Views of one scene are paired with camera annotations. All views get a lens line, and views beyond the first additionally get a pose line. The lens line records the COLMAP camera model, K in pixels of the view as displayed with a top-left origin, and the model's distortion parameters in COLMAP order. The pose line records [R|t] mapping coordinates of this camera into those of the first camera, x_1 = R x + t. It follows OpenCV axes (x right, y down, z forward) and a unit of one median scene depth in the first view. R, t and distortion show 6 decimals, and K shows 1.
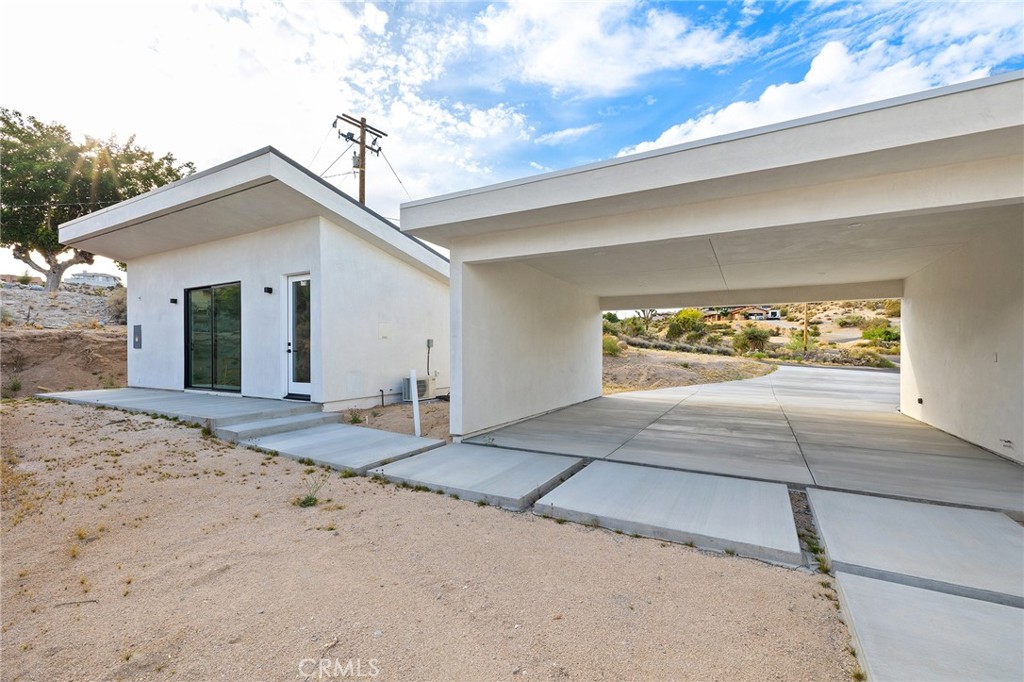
lens RADIAL K [[437.8, 0, 515.9], [0, 437.8, 348.9], [0, 0, 1]] dist [-0.002977, -0.000471]
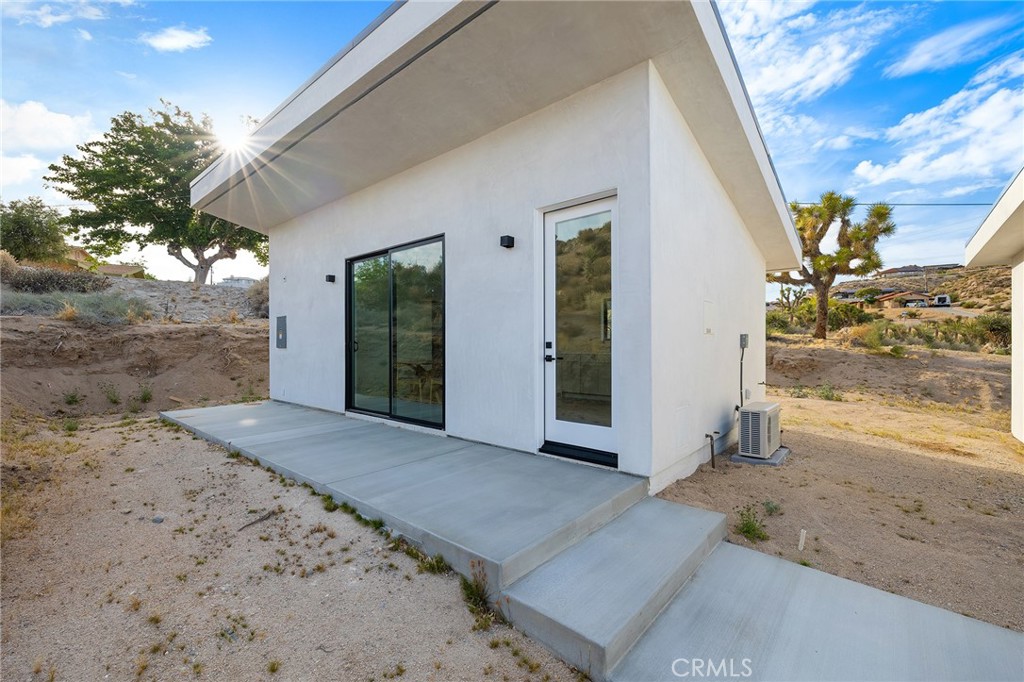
lens RADIAL K [[441.8, 0, 512.0], [0, 441.8, 341.0], [0, 0, 1]] dist [0.000867, 0.000000]
pose [[0.976927, -0.001895, -0.213566, -0.297361], [0.001147, 0.999993, -0.003629, -0.008887], [0.213571, 0.003301, 0.976922, 0.322445]]
